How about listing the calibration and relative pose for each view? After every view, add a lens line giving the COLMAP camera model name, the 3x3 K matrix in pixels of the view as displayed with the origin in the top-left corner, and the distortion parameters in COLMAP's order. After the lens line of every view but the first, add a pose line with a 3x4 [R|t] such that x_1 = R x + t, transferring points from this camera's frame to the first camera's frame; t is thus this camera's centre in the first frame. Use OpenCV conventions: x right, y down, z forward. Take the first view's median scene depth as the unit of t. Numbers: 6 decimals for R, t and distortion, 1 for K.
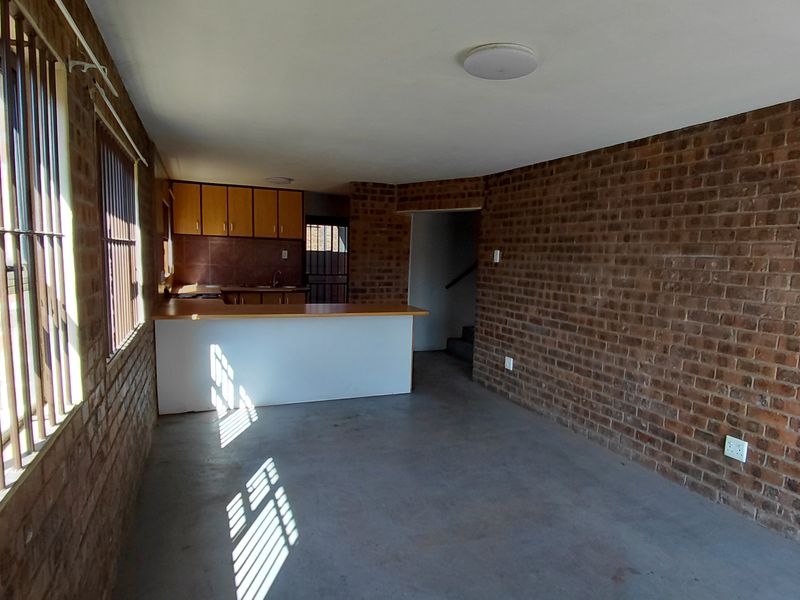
lens RADIAL K [[490.8, 0, 403.3], [0, 490.8, 317.6], [0, 0, 1]] dist [-0.002429, -0.004108]
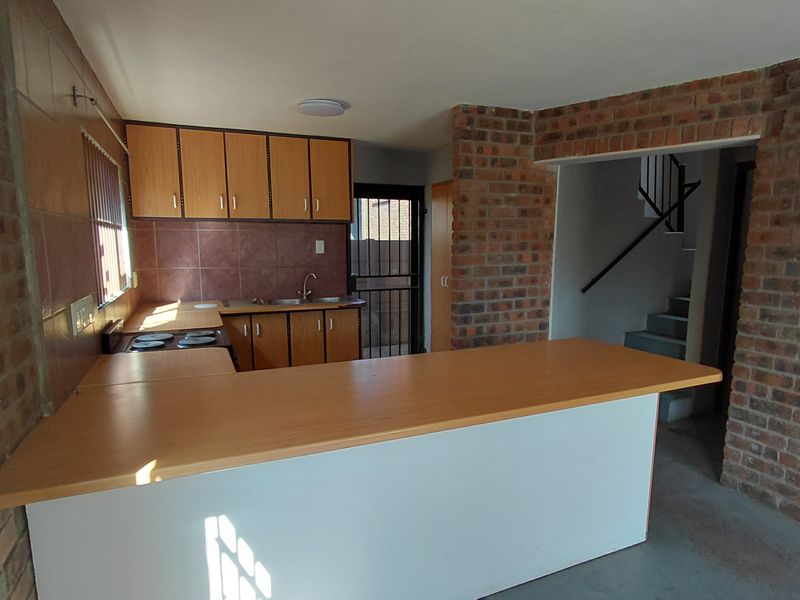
lens RADIAL K [[490.8, 0, 403.3], [0, 490.8, 317.6], [0, 0, 1]] dist [-0.002429, -0.004108]
pose [[0.999398, -0.034236, 0.005663, -0.169055], [0.034095, 0.999145, 0.023380, -0.059386], [-0.006459, -0.023172, 0.999711, 0.444629]]
